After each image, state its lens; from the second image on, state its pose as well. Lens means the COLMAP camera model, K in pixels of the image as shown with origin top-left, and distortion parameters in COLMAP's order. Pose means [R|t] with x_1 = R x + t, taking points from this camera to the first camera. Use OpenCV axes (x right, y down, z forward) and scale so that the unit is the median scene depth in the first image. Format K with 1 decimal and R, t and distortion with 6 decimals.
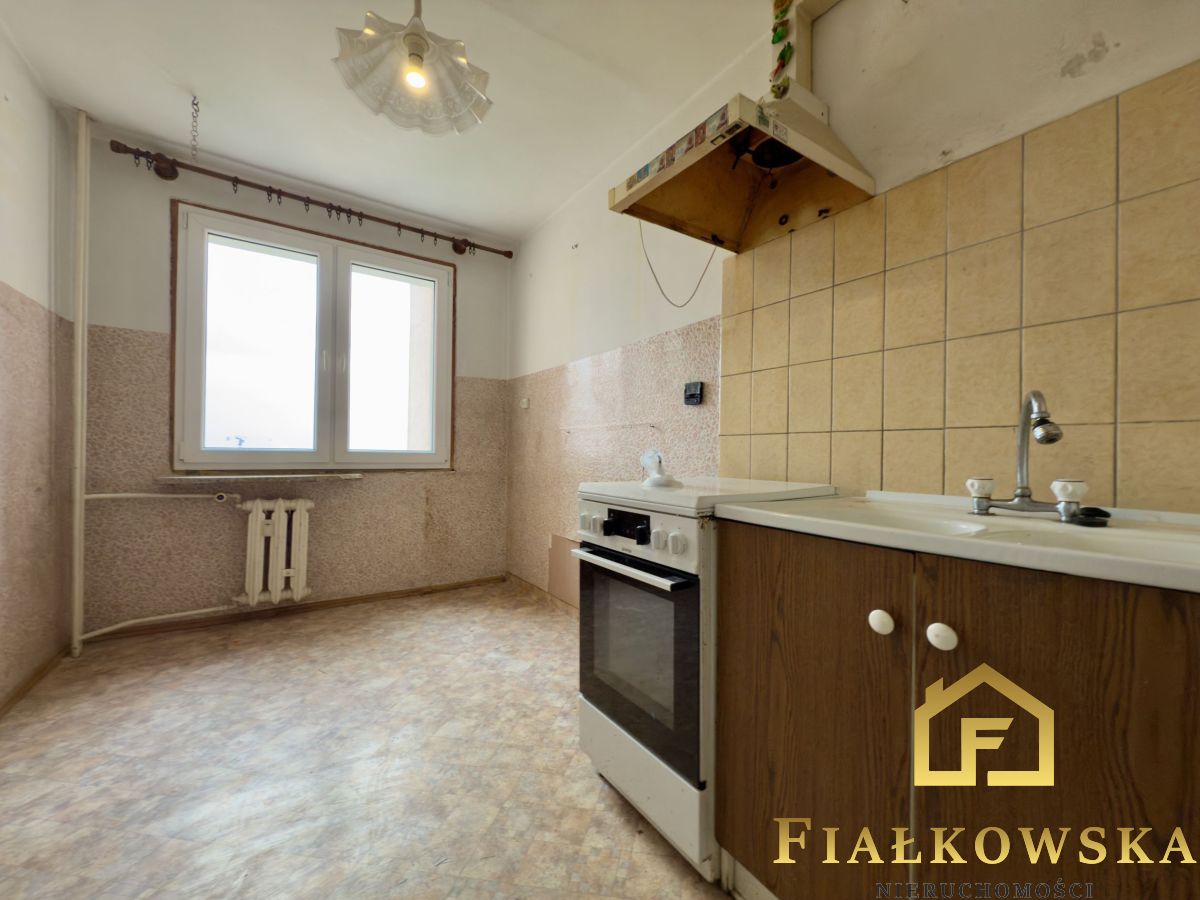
lens RADIAL K [[478.7, 0, 603.2], [0, 478.7, 451.0], [0, 0, 1]] dist [-0.000494, -0.000007]
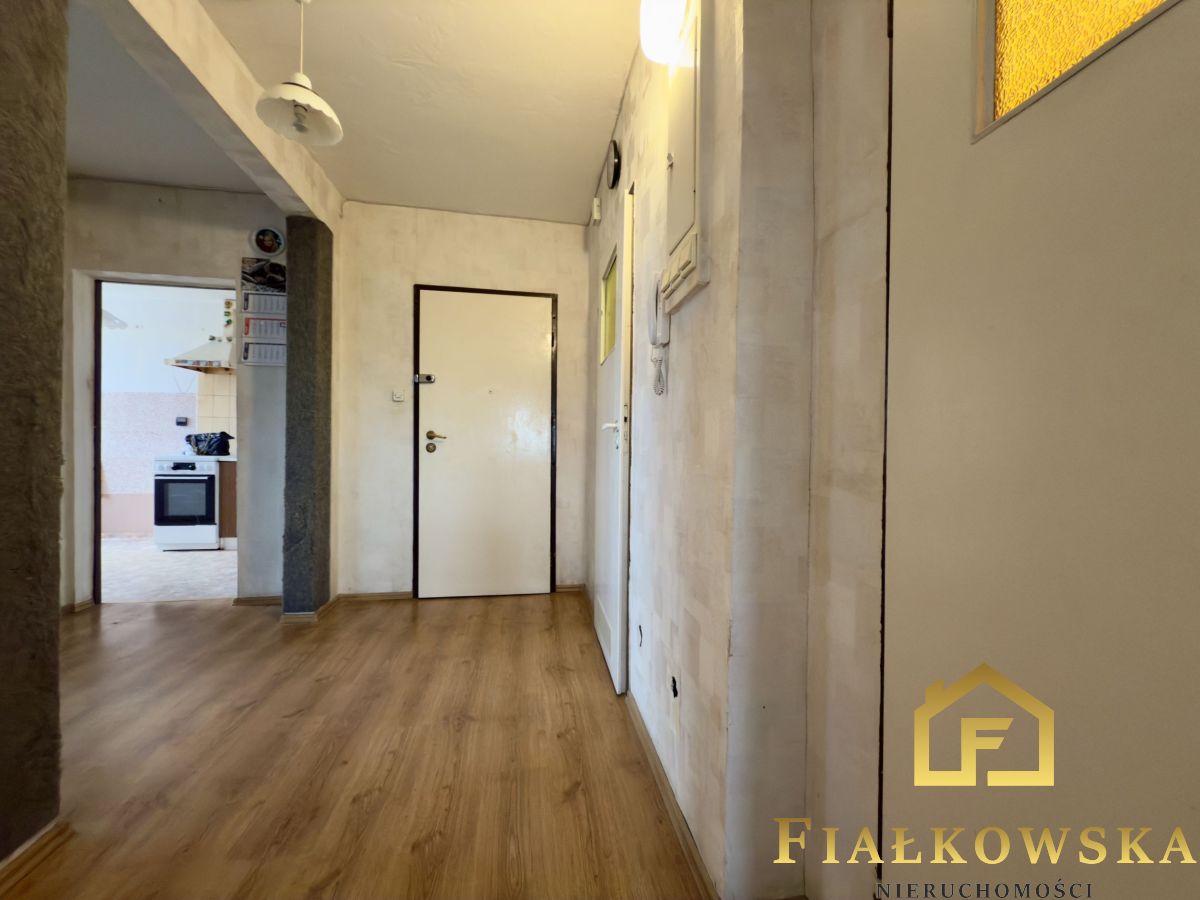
lens RADIAL K [[478.7, 0, 603.7], [0, 478.7, 451.5], [0, 0, 1]] dist [-0.000494, -0.000007]
pose [[0.416782, -0.013738, 0.908903, -1.341568], [-0.011609, 0.999724, 0.020434, -0.045646], [-0.908932, -0.019068, 0.416507, -2.358284]]
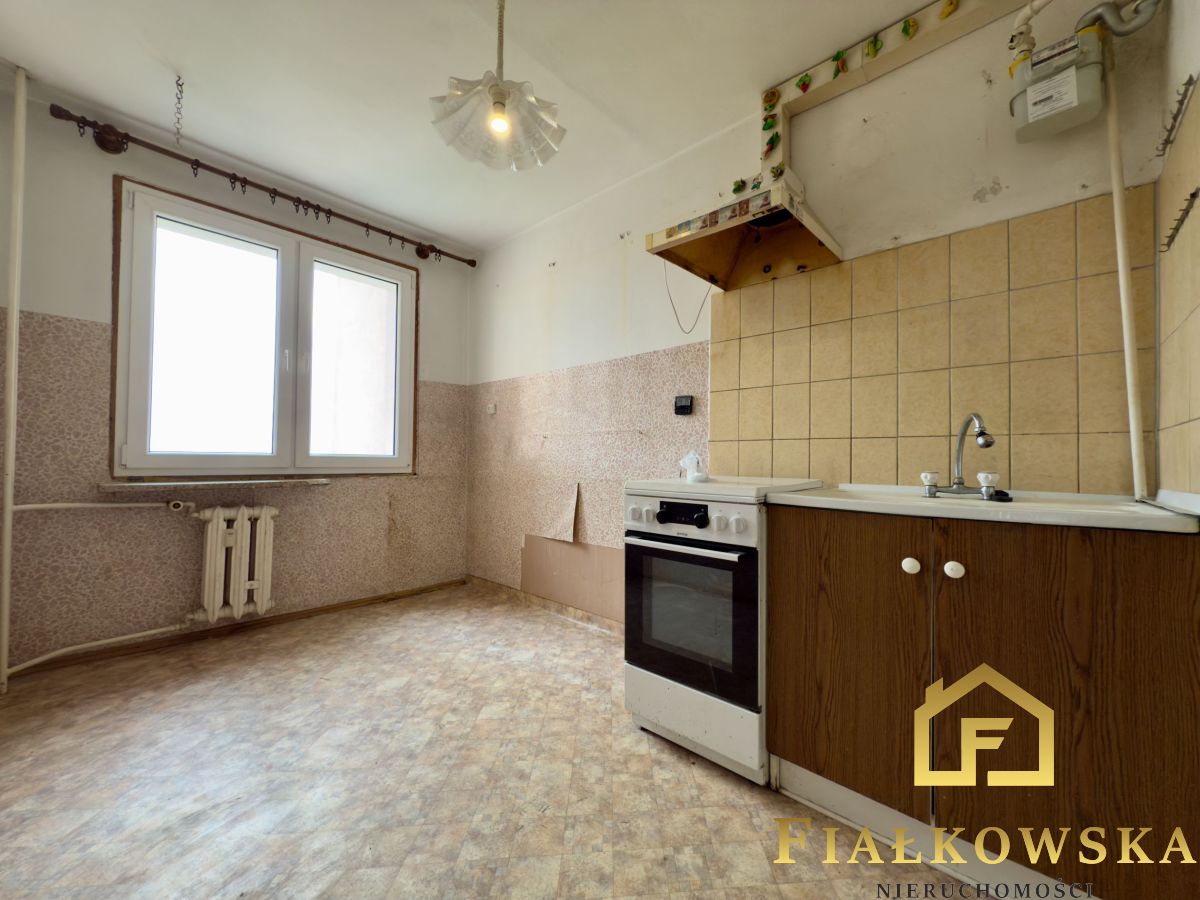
lens RADIAL K [[478.7, 0, 603.6], [0, 478.7, 451.1], [0, 0, 1]] dist [-0.000494, -0.000007]
pose [[0.974490, 0.000632, 0.224431, -0.303947], [0.001678, 0.999948, -0.010102, 0.004333], [-0.224426, 0.010221, 0.974438, -0.110880]]
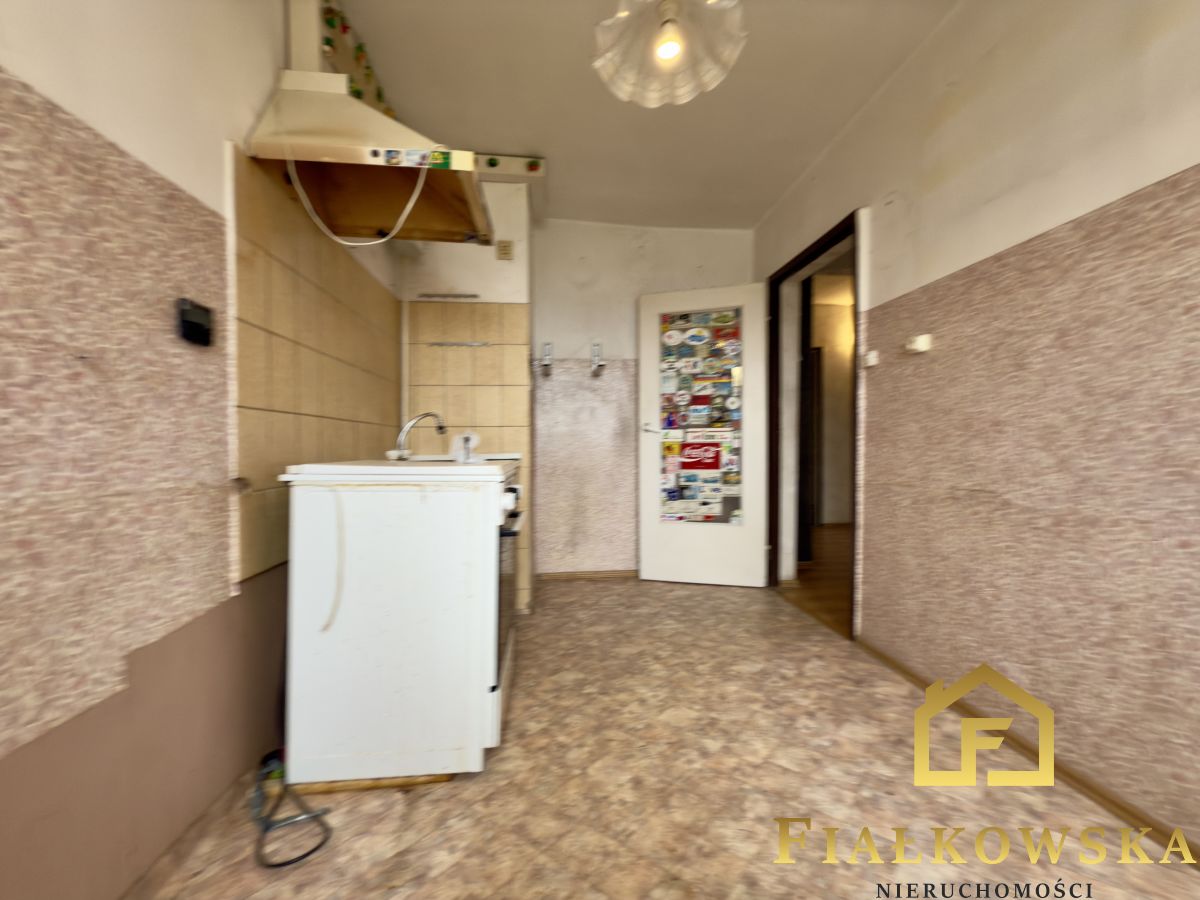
lens RADIAL K [[478.7, 0, 604.4], [0, 478.7, 452.0], [0, 0, 1]] dist [-0.000494, -0.000007]
pose [[-0.881329, -0.013431, 0.472312, -0.566290], [-0.008825, 0.999889, 0.011966, 0.021359], [-0.472421, 0.006378, -0.881350, 1.453779]]
